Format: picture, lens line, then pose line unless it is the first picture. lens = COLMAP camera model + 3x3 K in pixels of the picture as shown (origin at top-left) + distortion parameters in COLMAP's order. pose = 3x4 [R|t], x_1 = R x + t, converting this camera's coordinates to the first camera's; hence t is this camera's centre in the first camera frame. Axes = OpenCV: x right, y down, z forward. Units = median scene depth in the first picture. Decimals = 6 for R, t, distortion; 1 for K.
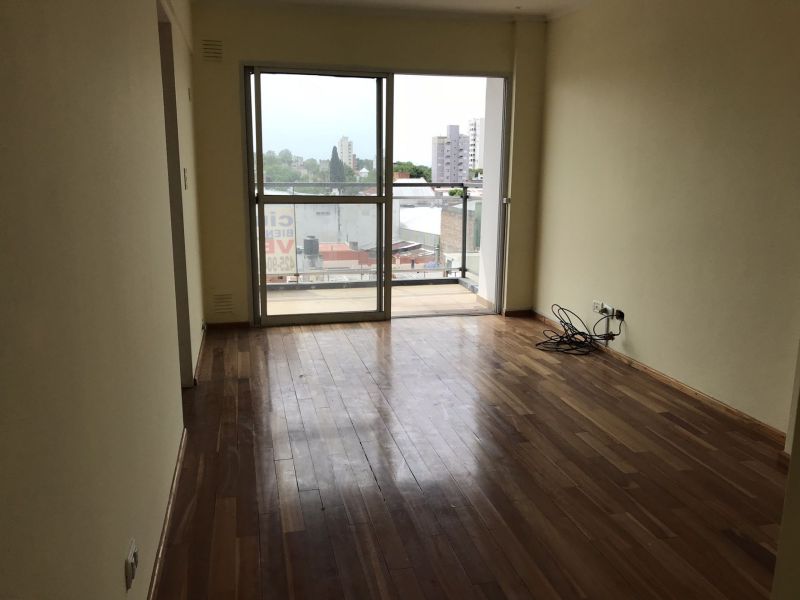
lens RADIAL K [[658.2, 0, 403.1], [0, 658.2, 299.2], [0, 0, 1]] dist [0.075288, -0.154332]
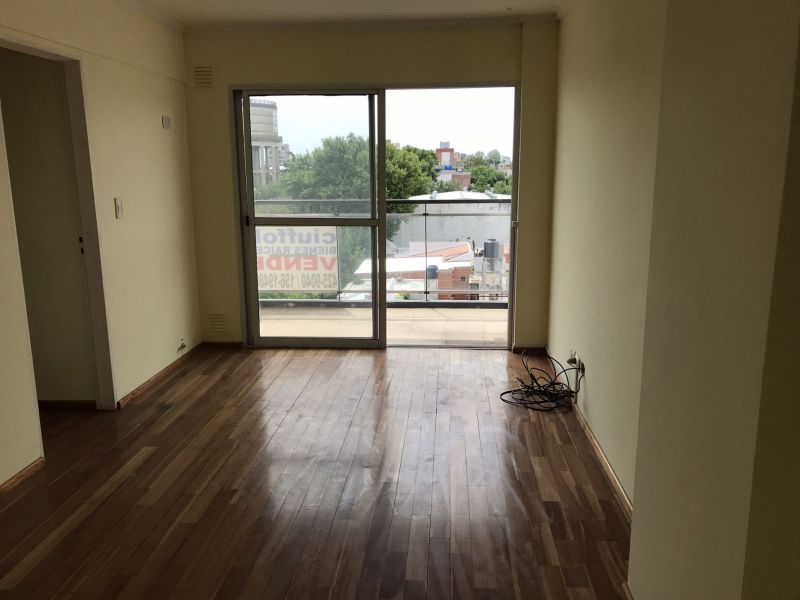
lens RADIAL K [[658.2, 0, 403.1], [0, 658.2, 299.2], [0, 0, 1]] dist [0.075288, -0.154332]
pose [[0.951735, 0.047041, -0.303293, 0.302562], [-0.047088, 0.998865, 0.007162, -0.049791], [0.303286, 0.007465, 0.952870, 0.112221]]
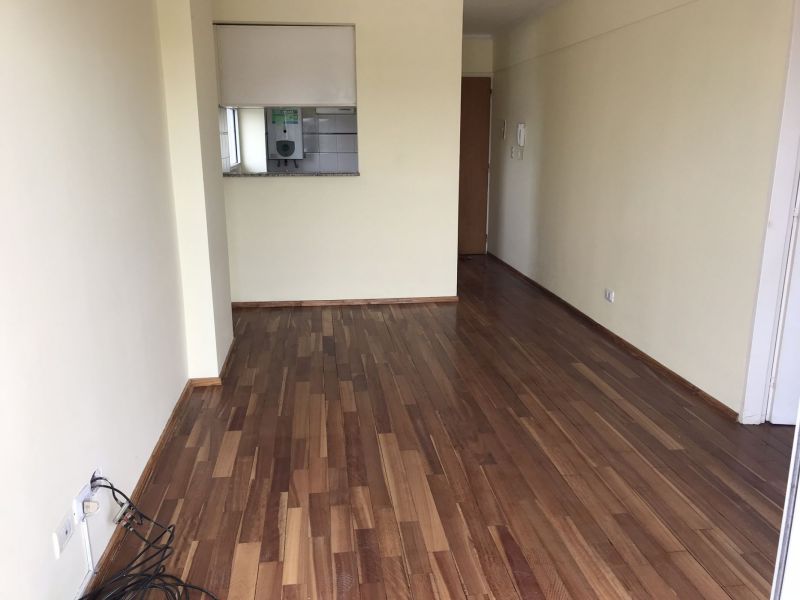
lens RADIAL K [[658.2, 0, 403.1], [0, 658.2, 299.2], [0, 0, 1]] dist [0.075288, -0.154332]
pose [[-0.994425, -0.027190, 0.101880, 0.051241], [0.018905, 0.904557, 0.425933, -0.247045], [-0.103737, 0.425485, -0.899000, 1.138662]]
